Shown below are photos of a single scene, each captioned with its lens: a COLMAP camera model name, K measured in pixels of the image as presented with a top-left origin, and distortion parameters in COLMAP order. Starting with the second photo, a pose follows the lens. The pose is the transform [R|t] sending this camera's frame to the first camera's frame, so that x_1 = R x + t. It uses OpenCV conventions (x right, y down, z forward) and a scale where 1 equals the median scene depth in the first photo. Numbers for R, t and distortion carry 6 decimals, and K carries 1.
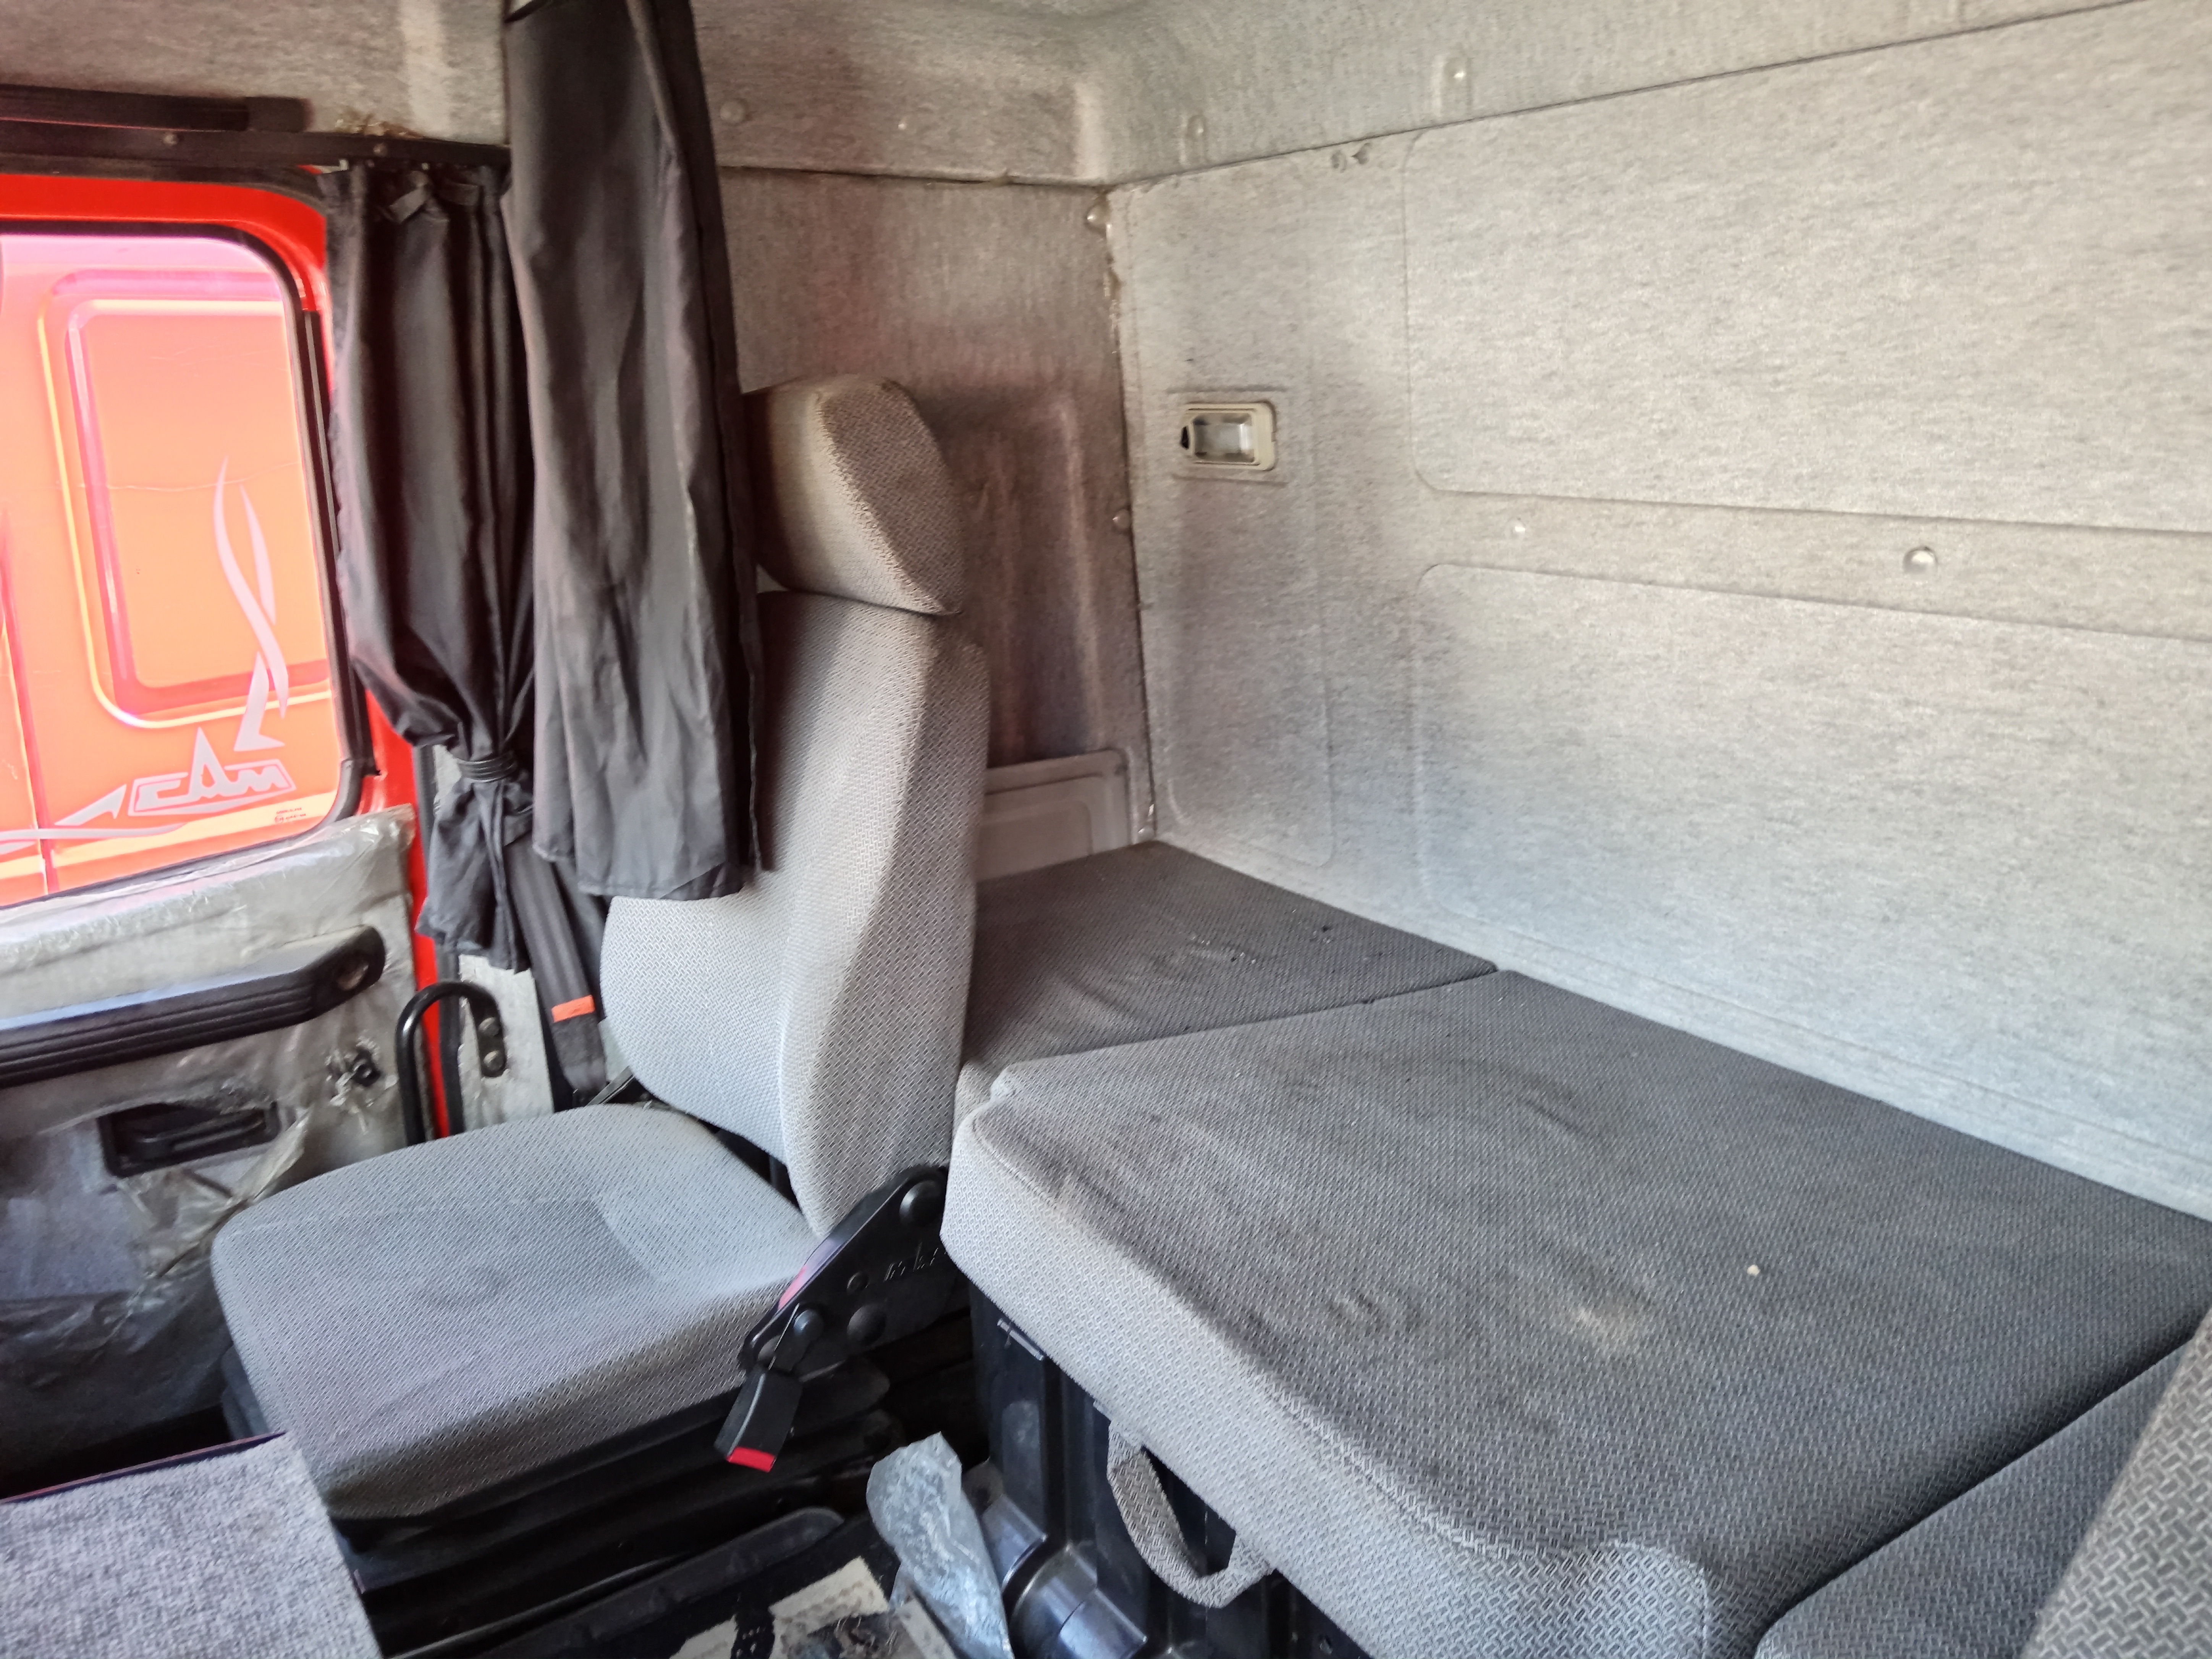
lens RADIAL K [[1739.9, 0, 1107.0], [0, 1739.9, 823.7], [0, 0, 1]] dist [-0.019717, 0.027818]
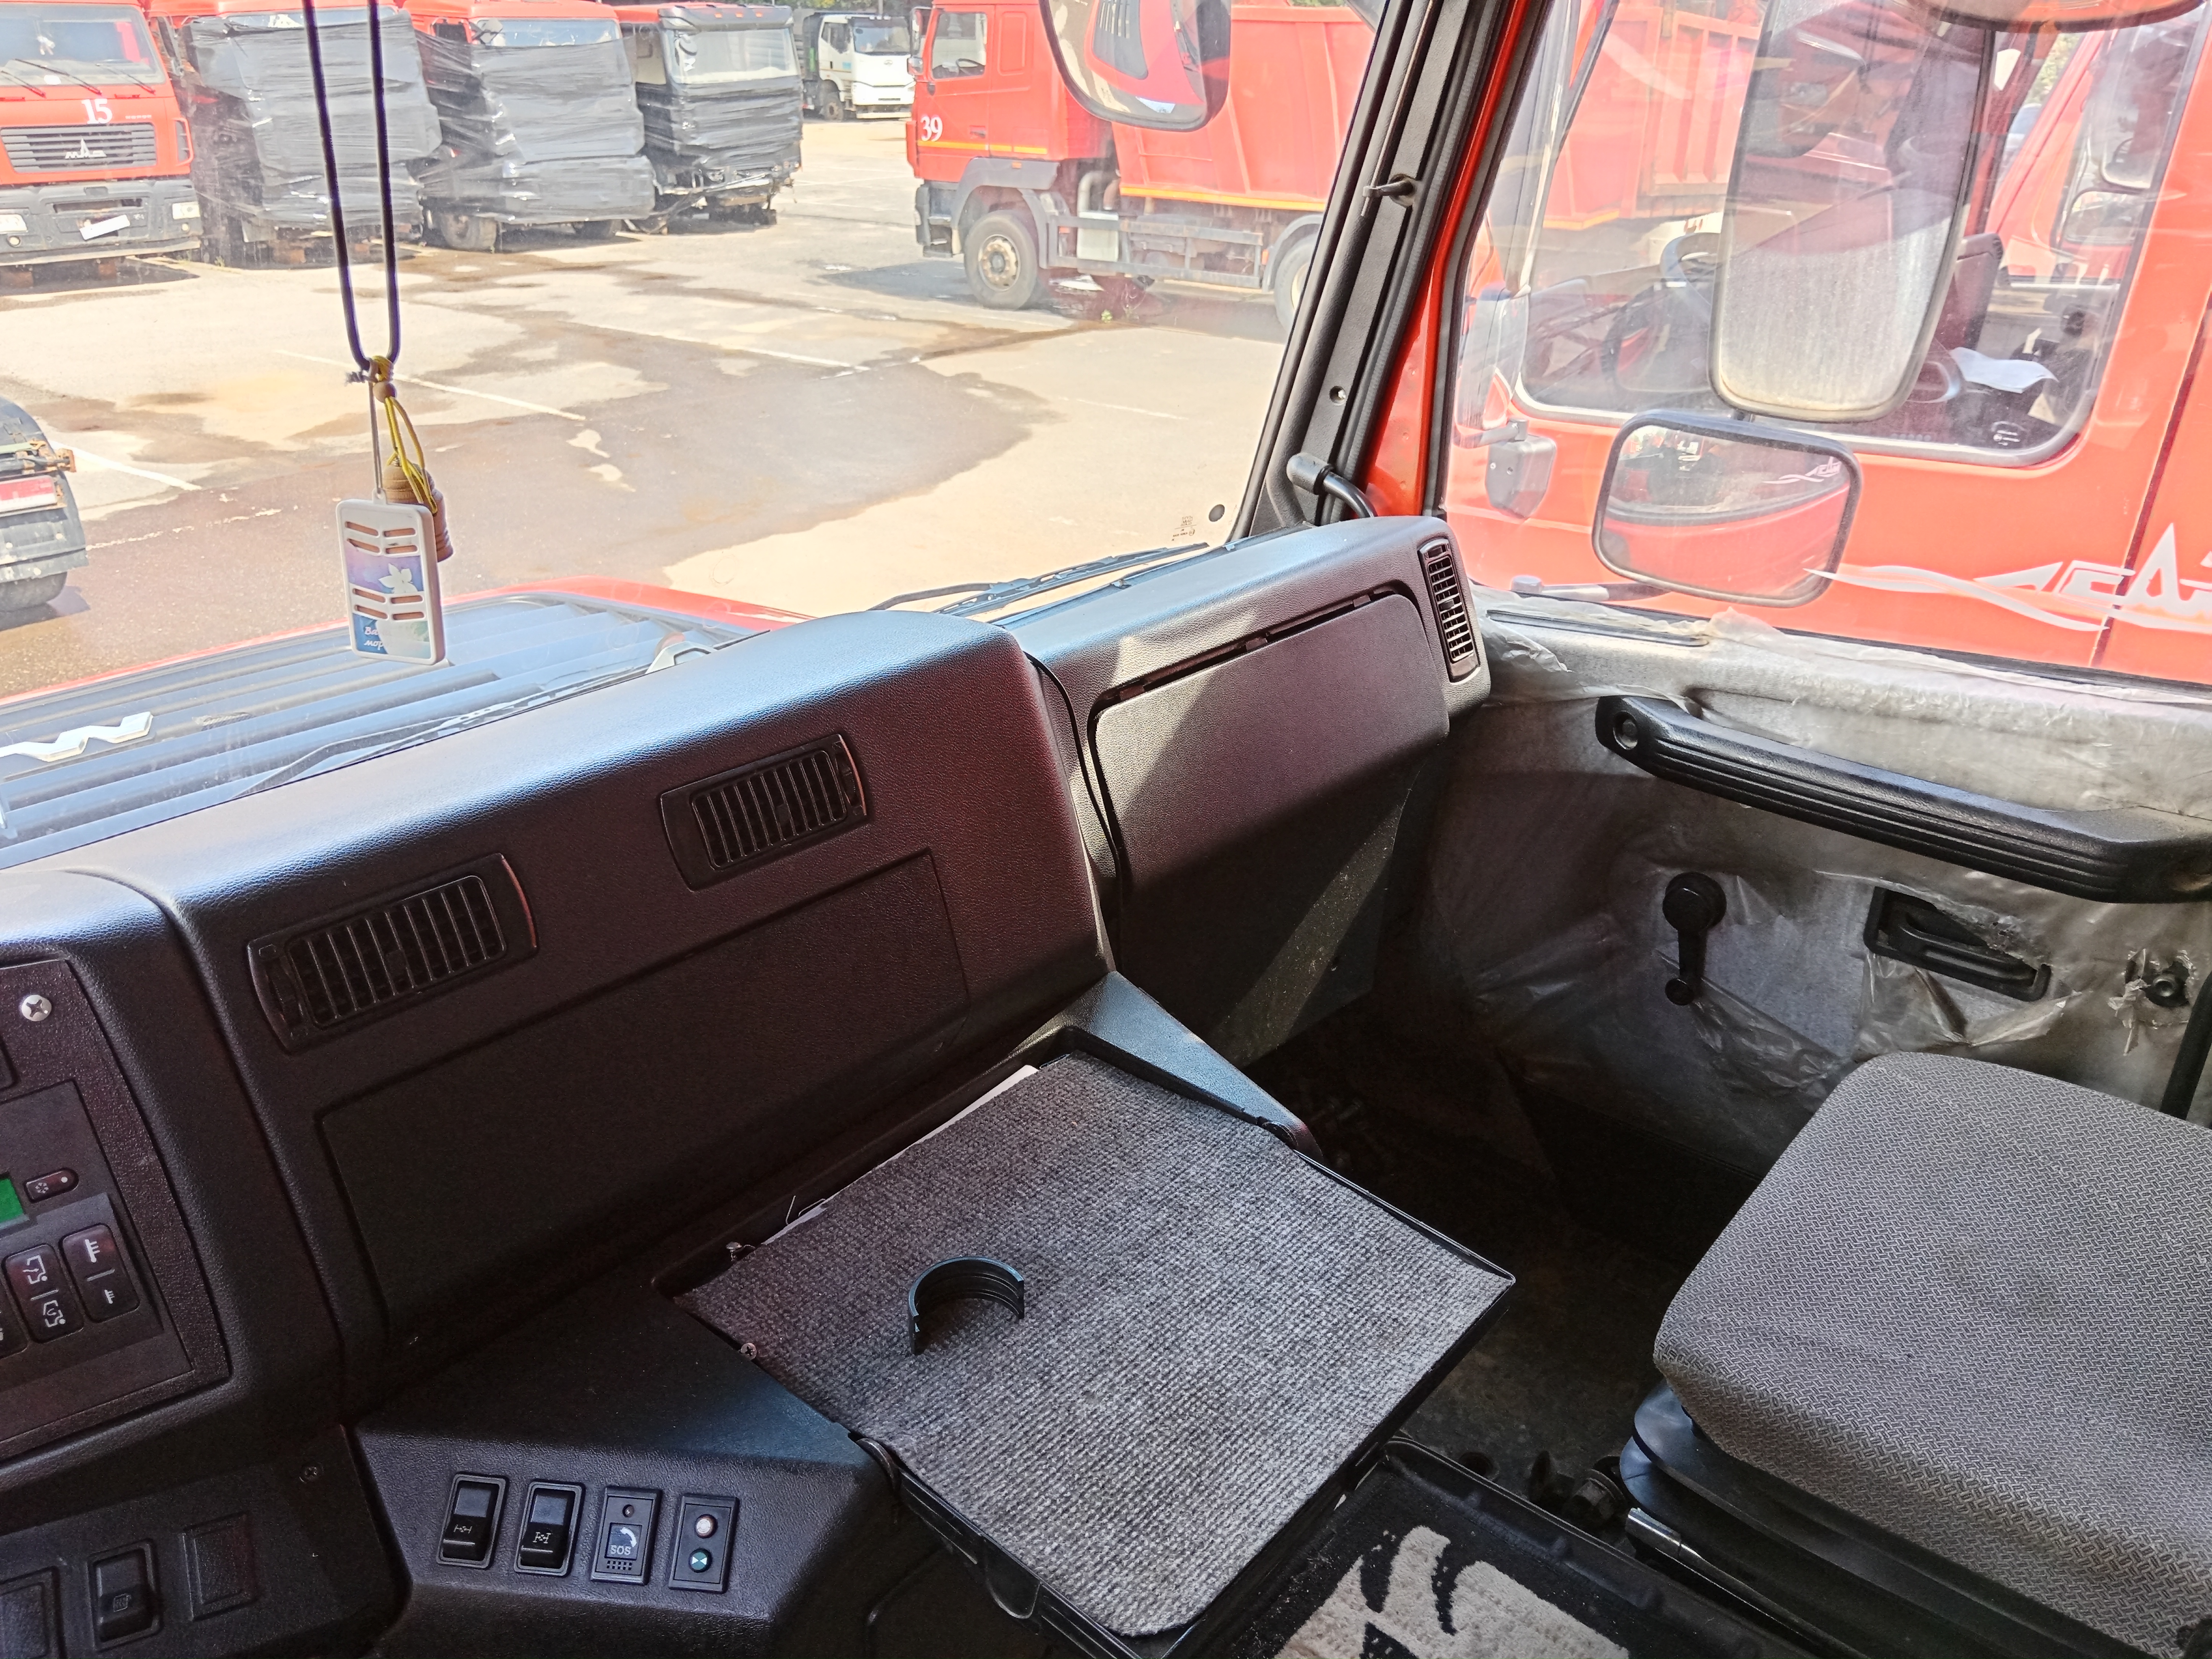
lens RADIAL K [[1739.9, 0, 1098.6], [0, 1739.9, 815.8], [0, 0, 1]] dist [-0.019717, 0.027818]
pose [[0.279717, 0.433761, -0.856510, 0.092978], [-0.277850, 0.890519, 0.360244, -0.085772], [0.918998, 0.137215, 0.369614, 0.246715]]
